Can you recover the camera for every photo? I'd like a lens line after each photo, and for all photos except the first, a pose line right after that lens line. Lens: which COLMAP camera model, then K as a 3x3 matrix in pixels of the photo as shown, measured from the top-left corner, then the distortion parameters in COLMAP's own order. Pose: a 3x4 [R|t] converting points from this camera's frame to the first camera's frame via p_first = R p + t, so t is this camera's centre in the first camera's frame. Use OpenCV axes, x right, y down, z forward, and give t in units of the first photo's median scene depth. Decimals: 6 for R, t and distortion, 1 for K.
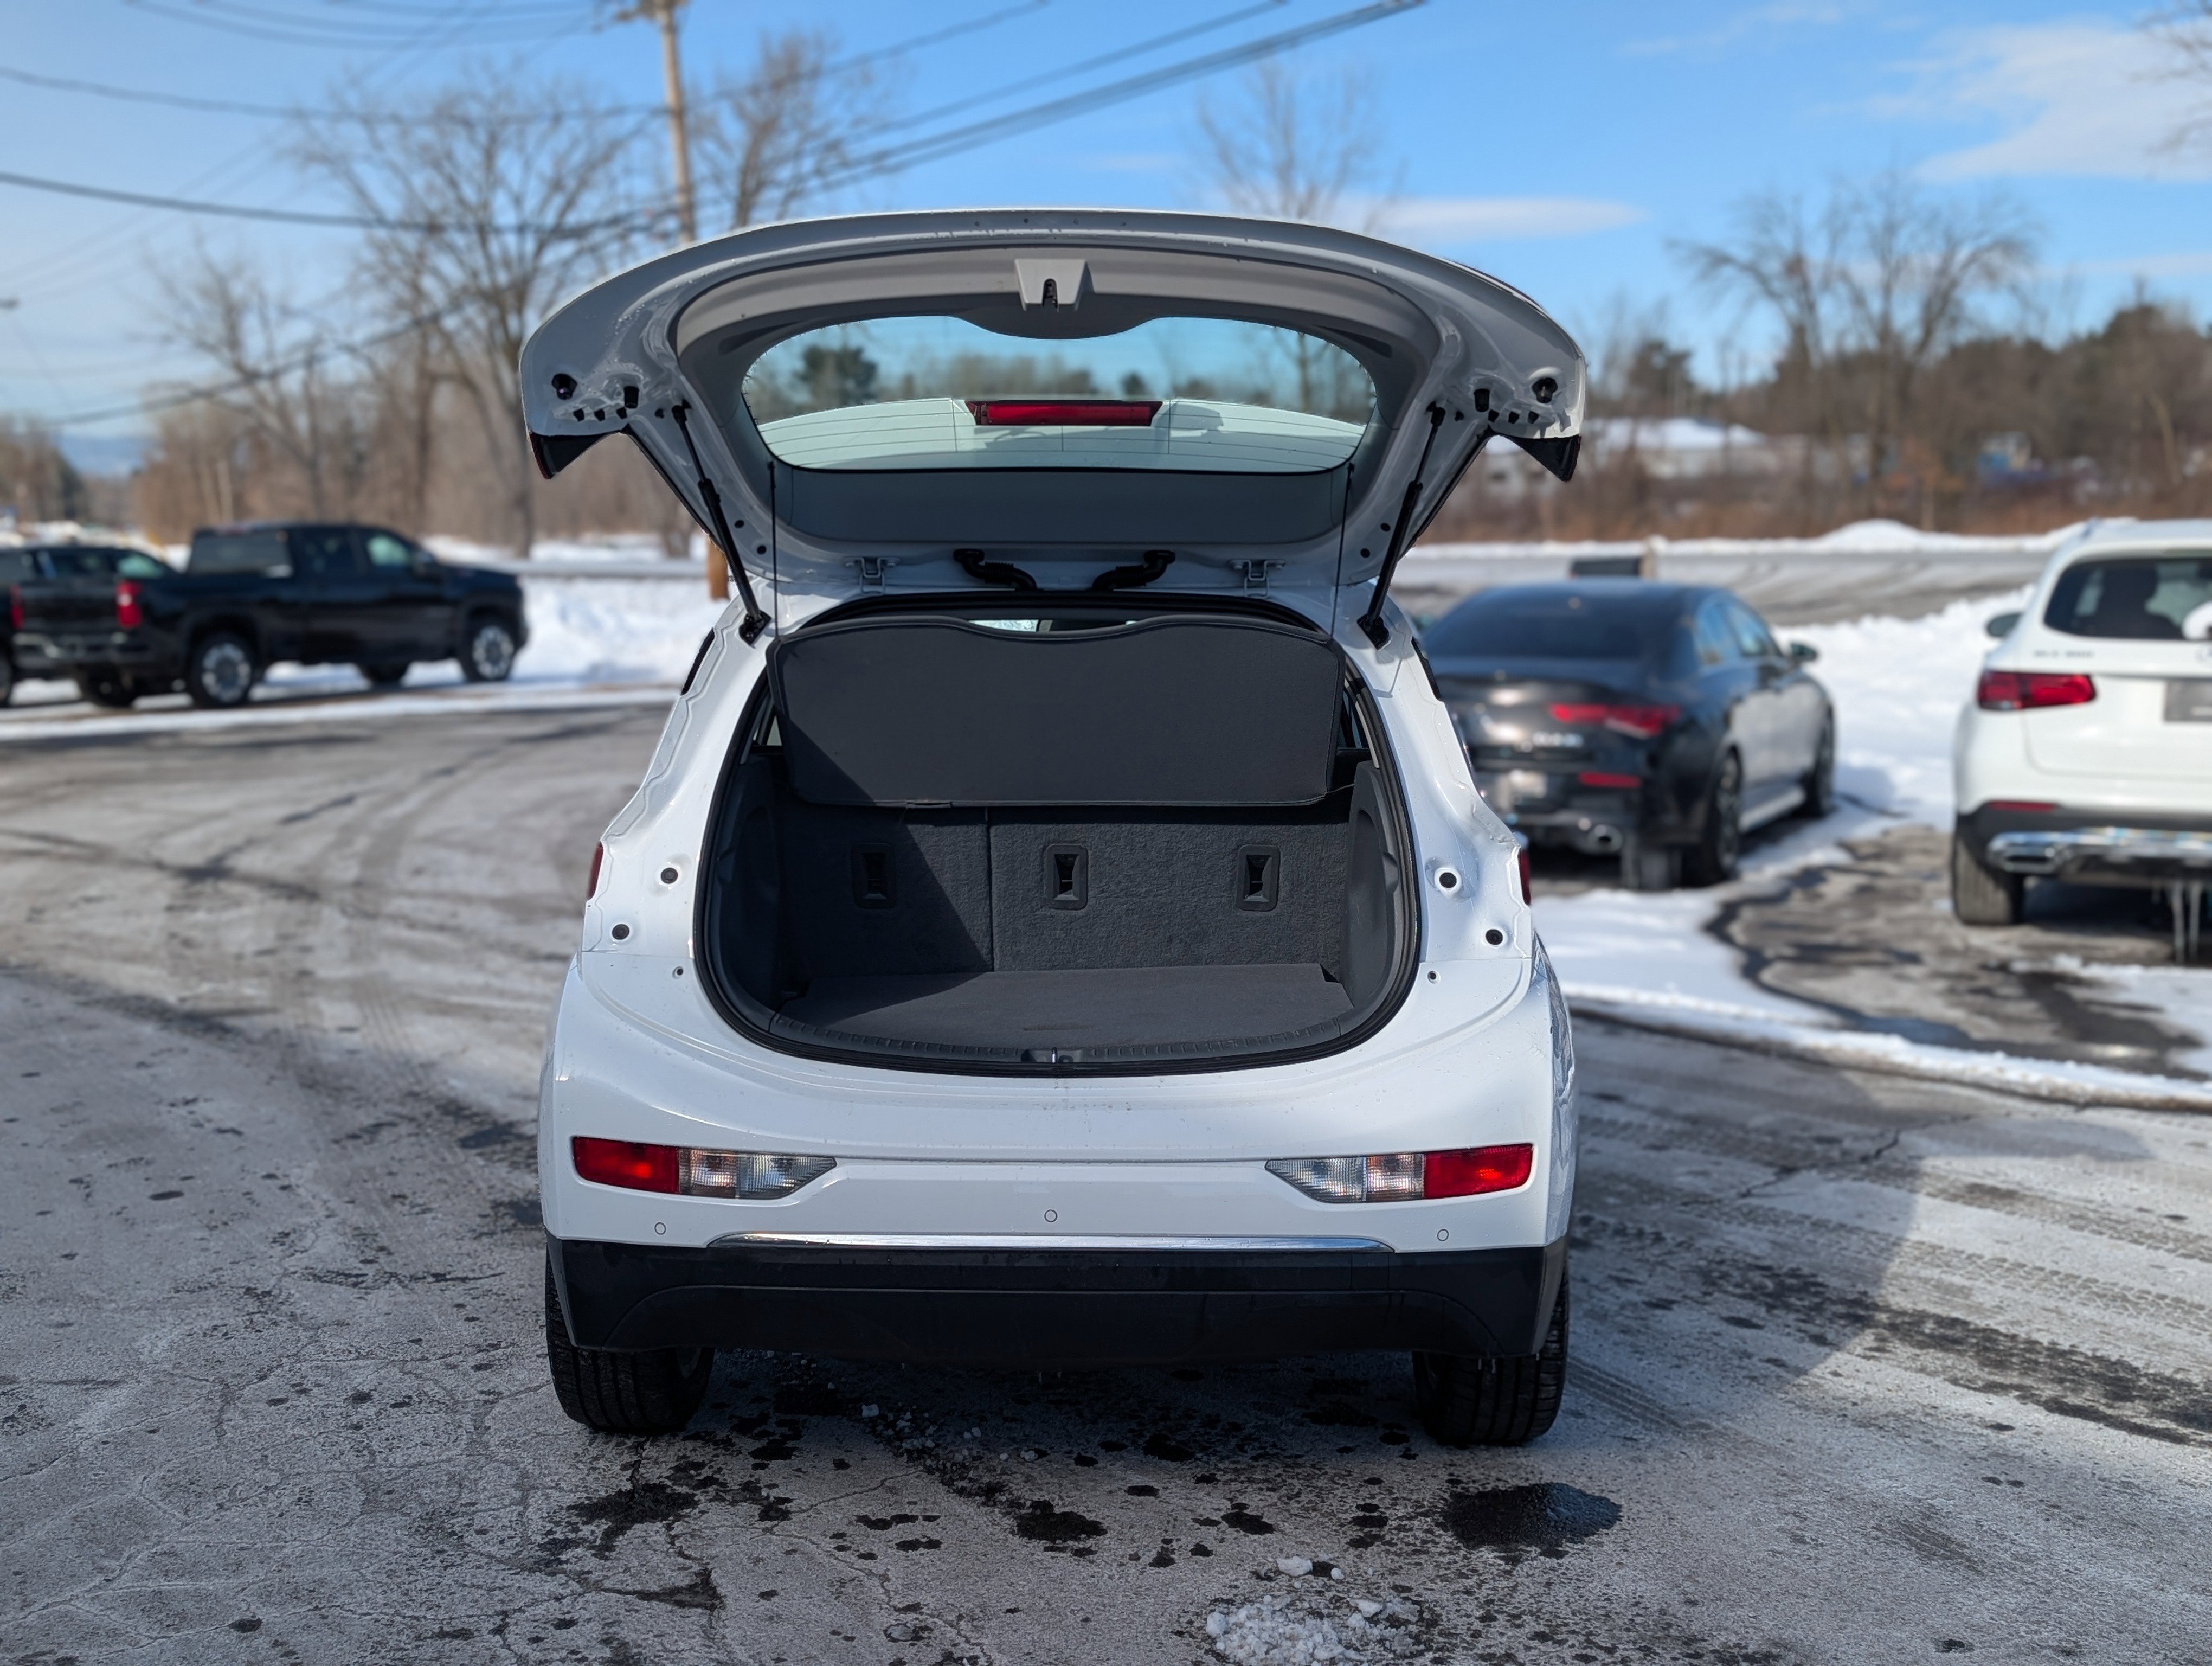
lens RADIAL K [[2454.9, 0, 1085.5], [0, 2454.9, 844.4], [0, 0, 1]] dist [0.009392, 0.000000]
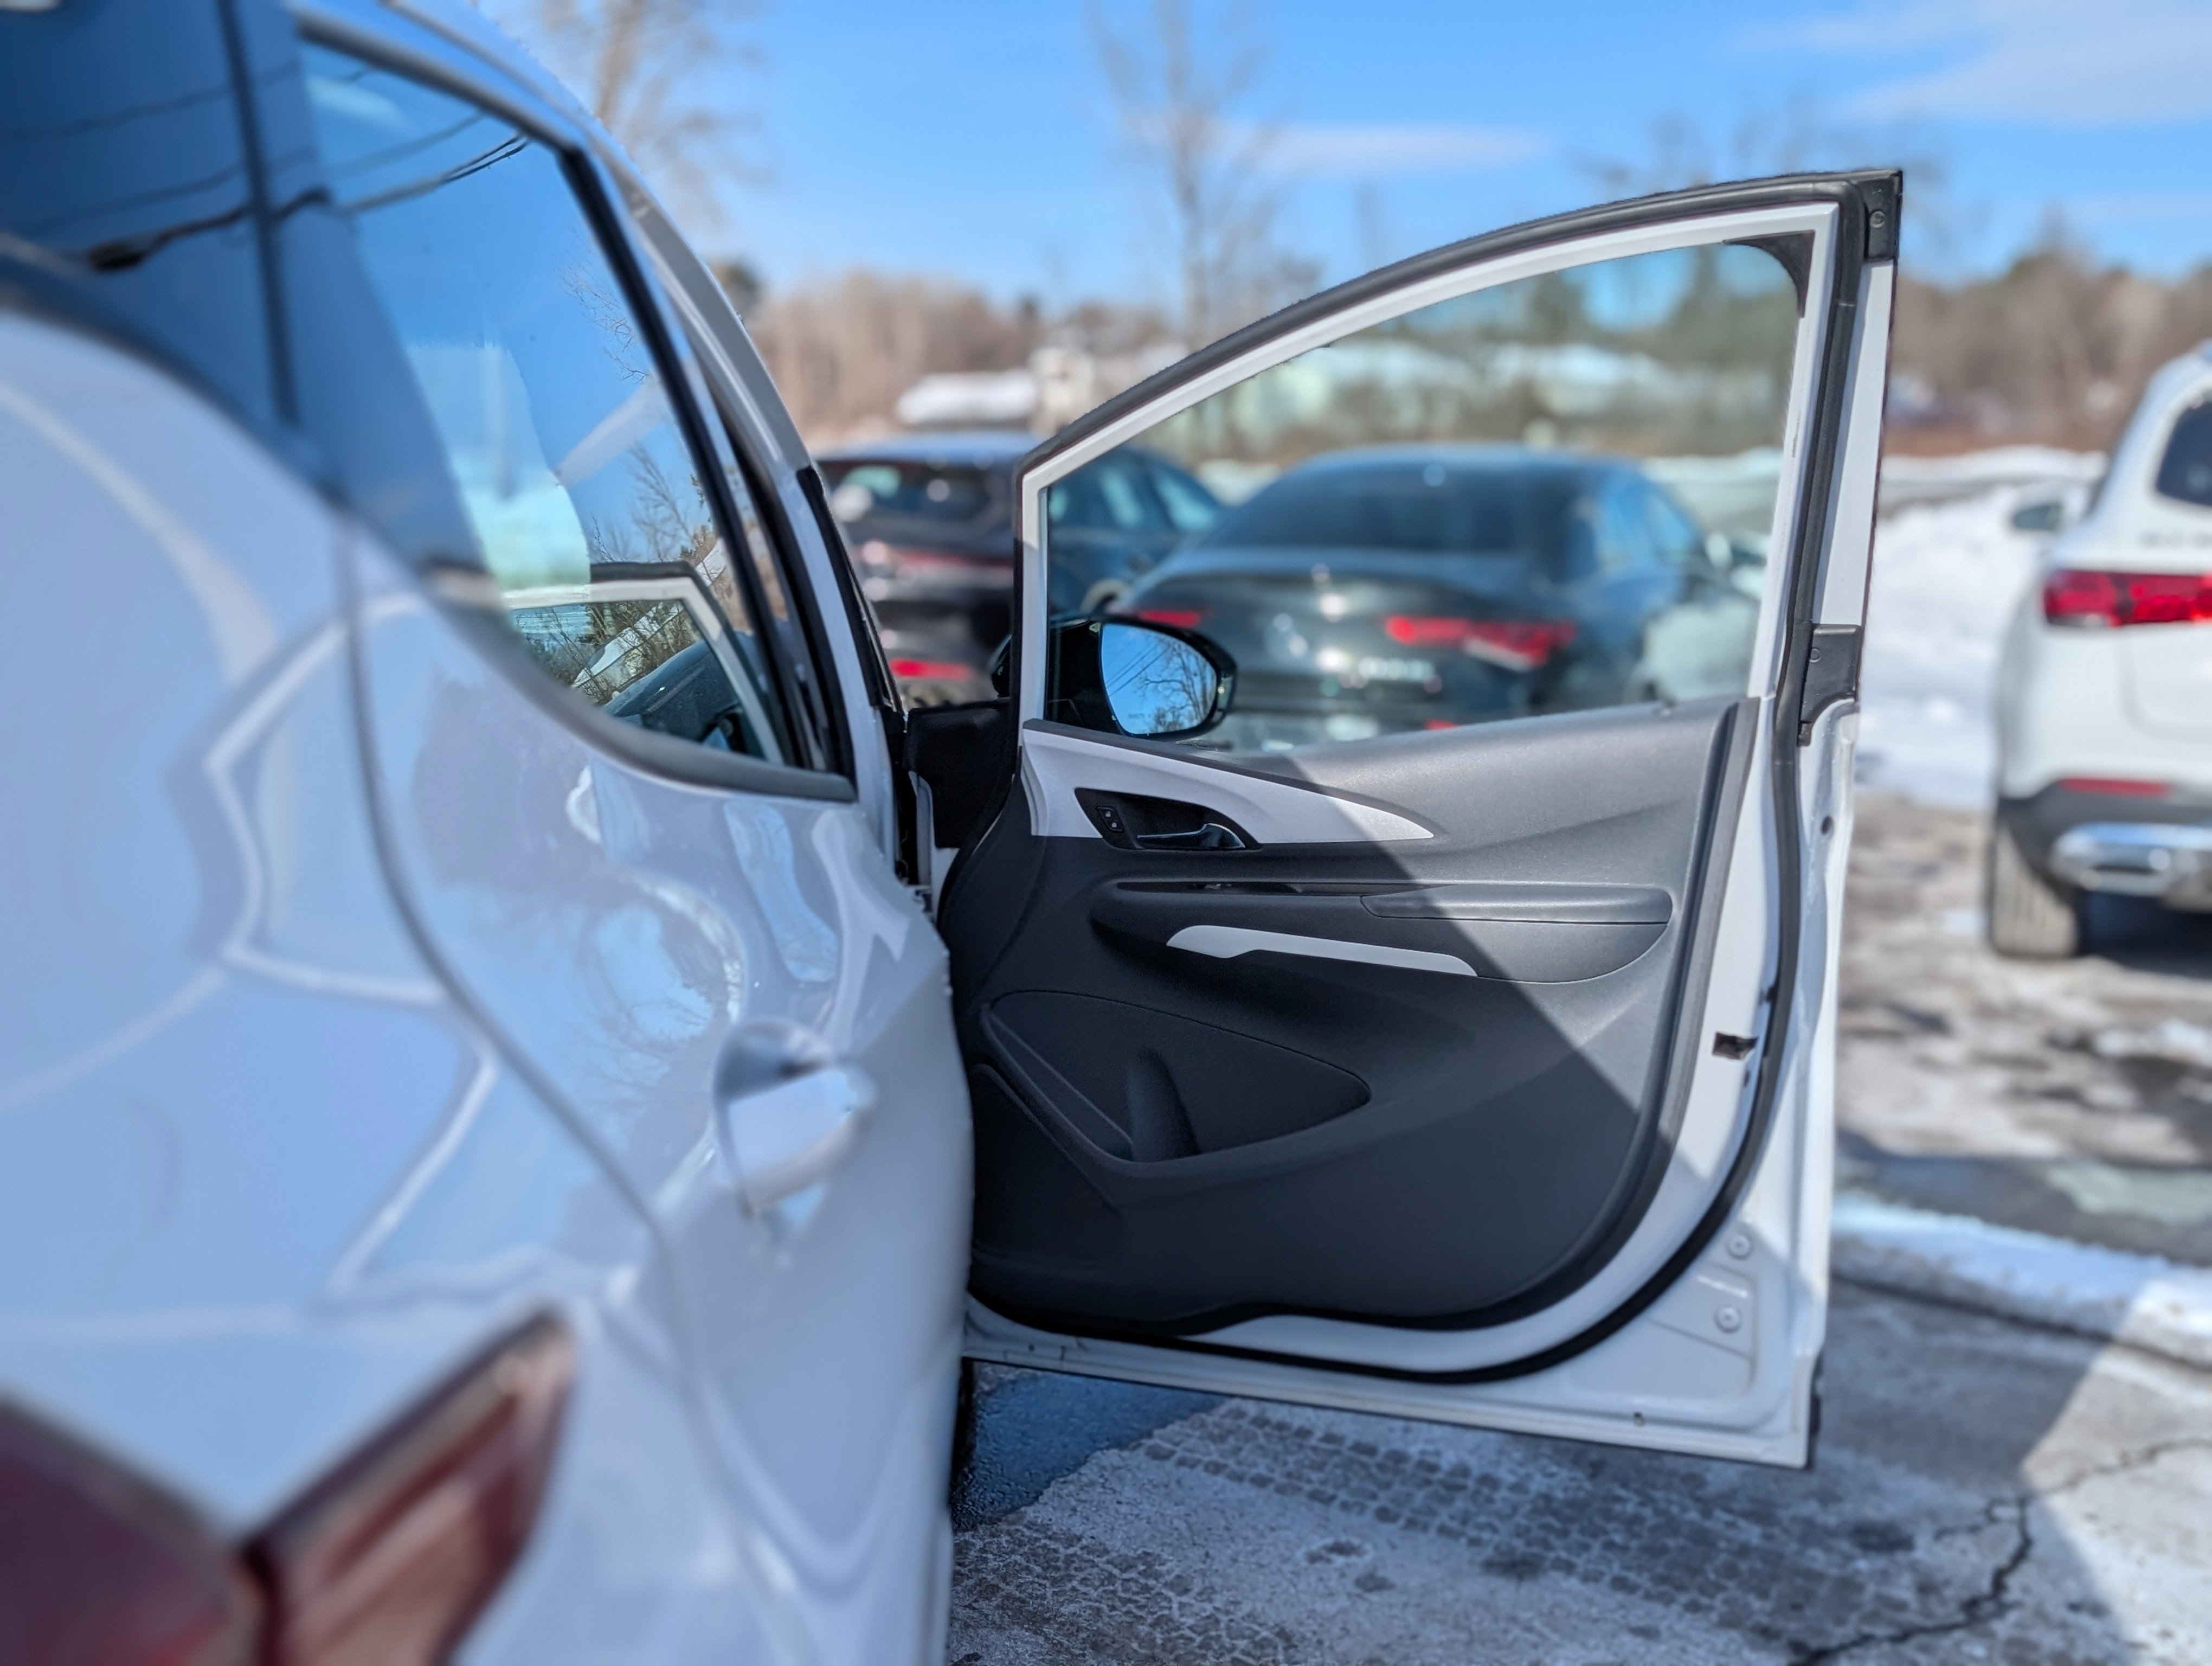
lens RADIAL K [[2454.9, 0, 1086.8], [0, 2454.9, 820.3], [0, 0, 1]] dist [0.009392, 0.000000]
pose [[0.999028, 0.010849, 0.042735, 0.130102], [-0.011628, 0.999770, 0.018008, -0.020548], [-0.042530, -0.018488, 0.998924, 0.540279]]
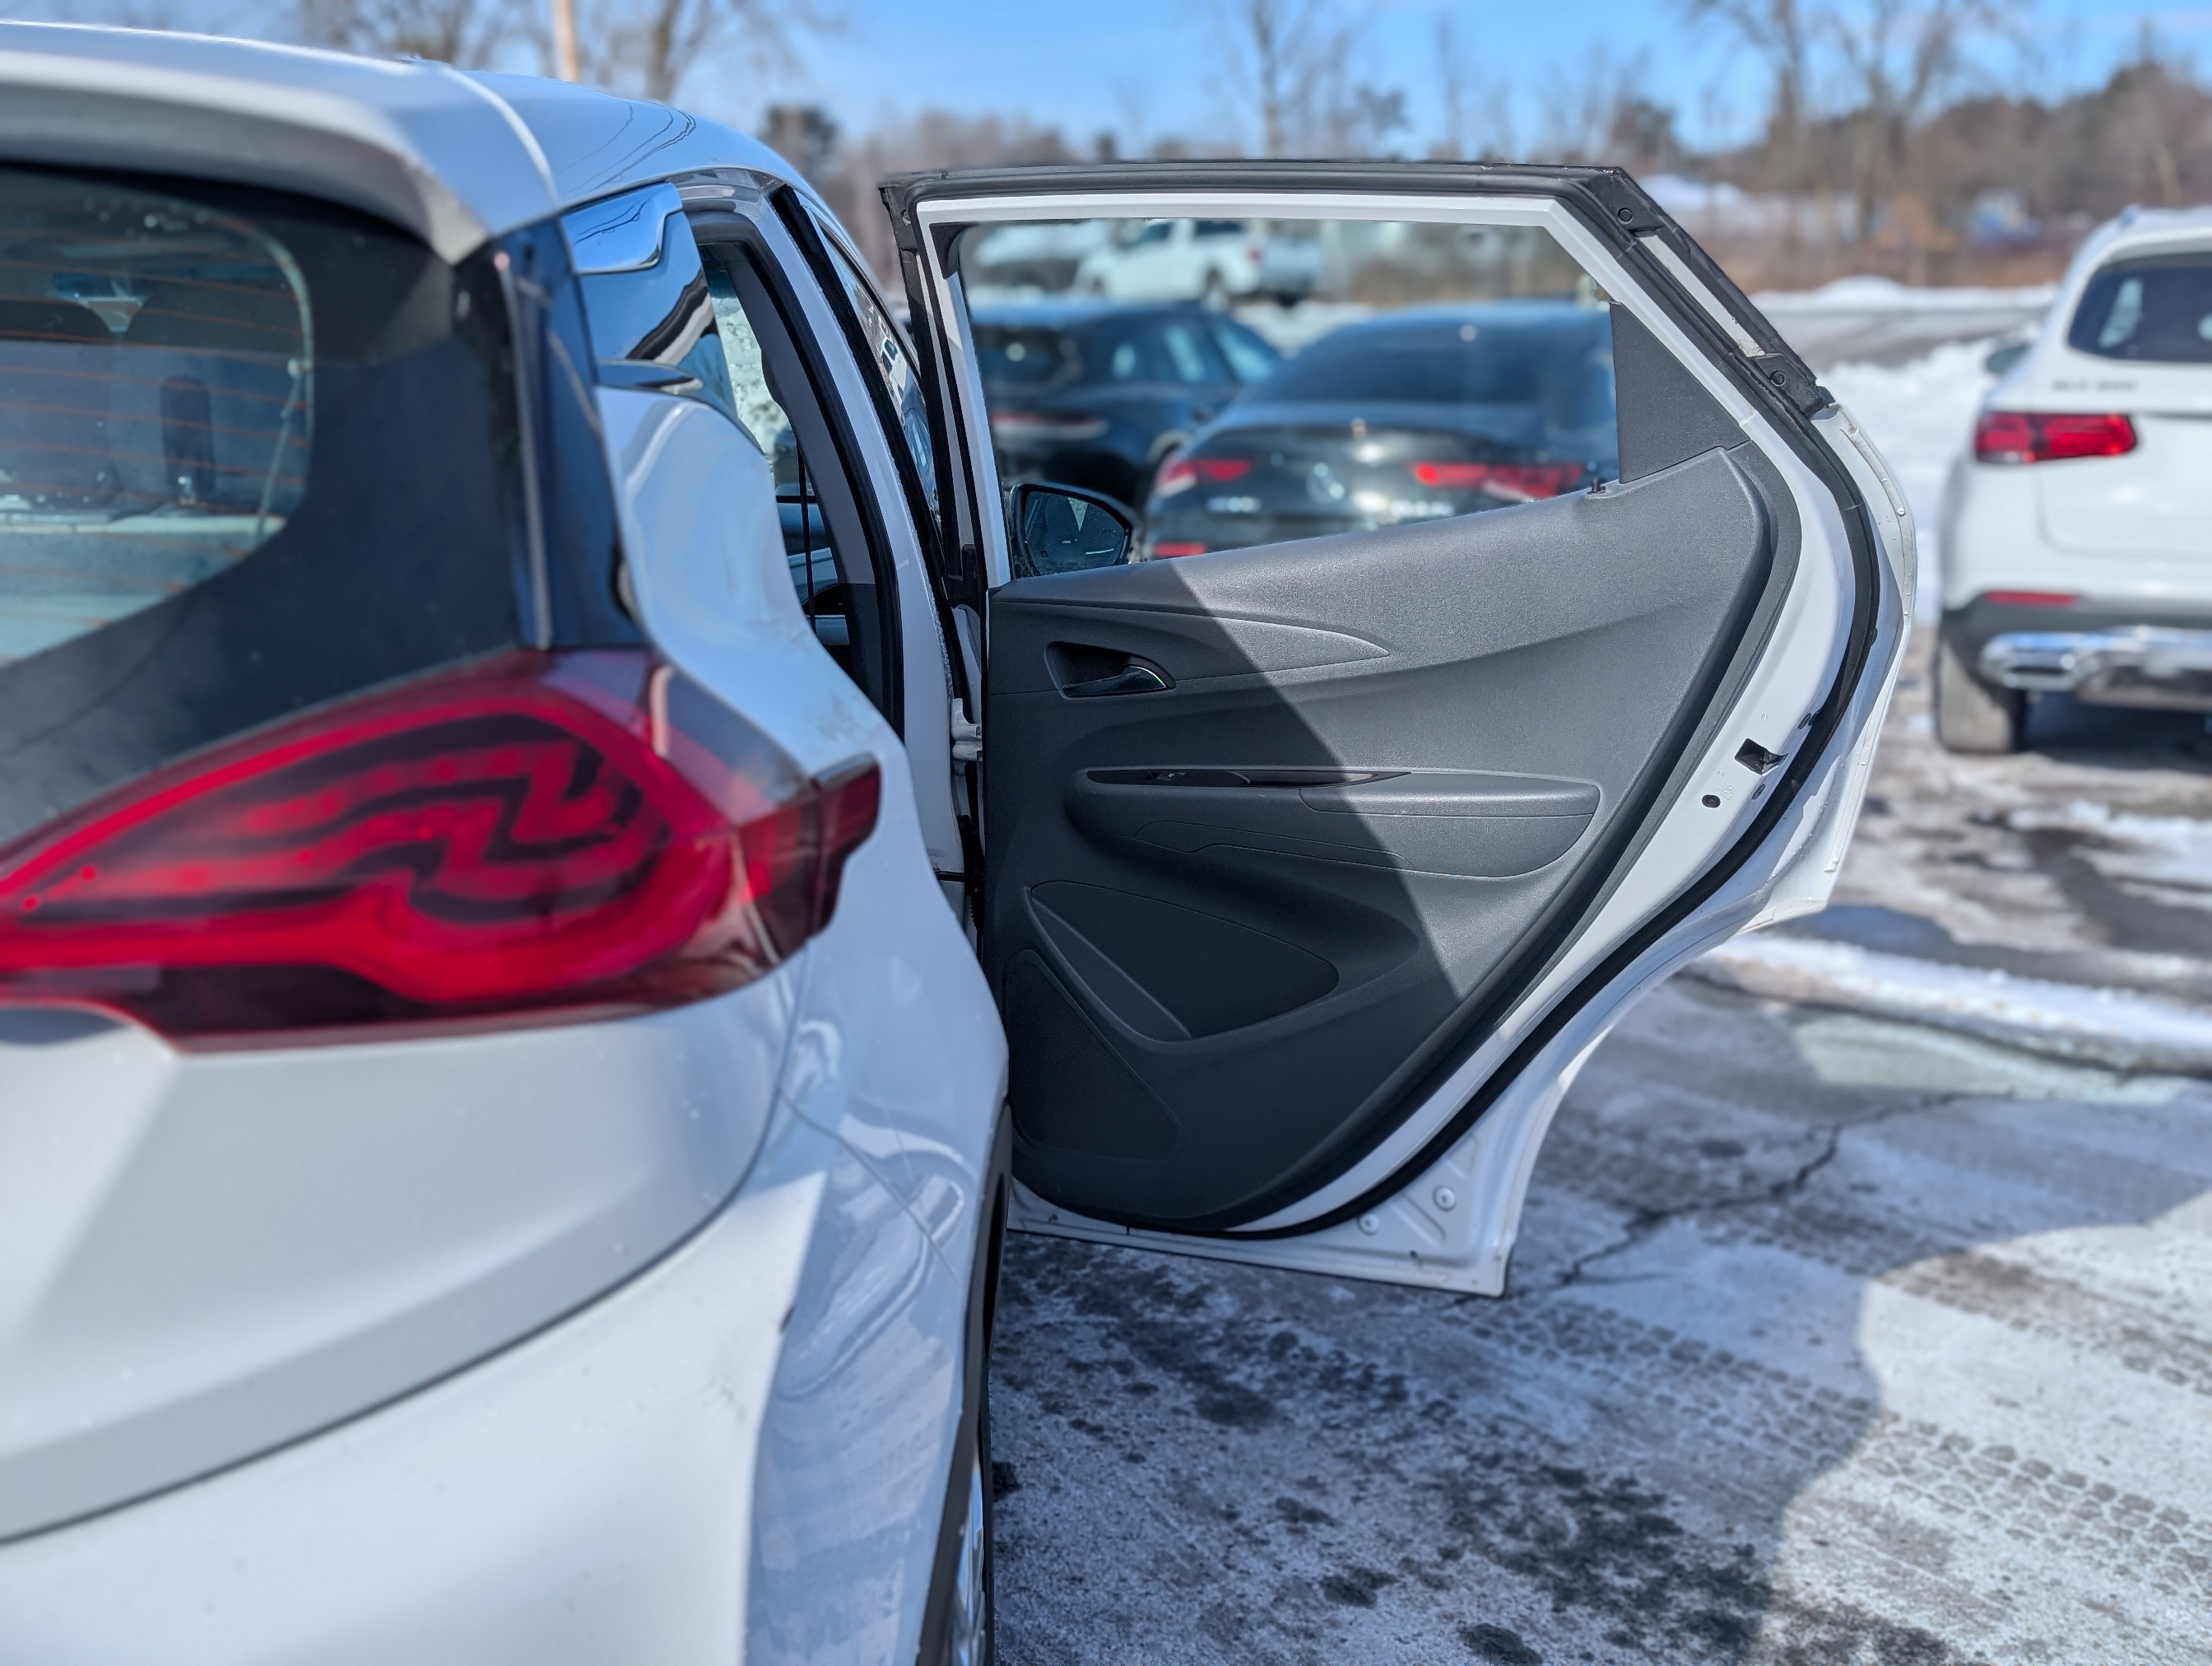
lens RADIAL K [[2454.9, 0, 1065.3], [0, 2454.9, 803.5], [0, 0, 1]] dist [0.009392, 0.000000]
pose [[0.999990, -0.004496, -0.000605, 0.133856], [0.004529, 0.997258, 0.073871, -0.013895], [0.000271, -0.073873, 0.997268, 0.378638]]
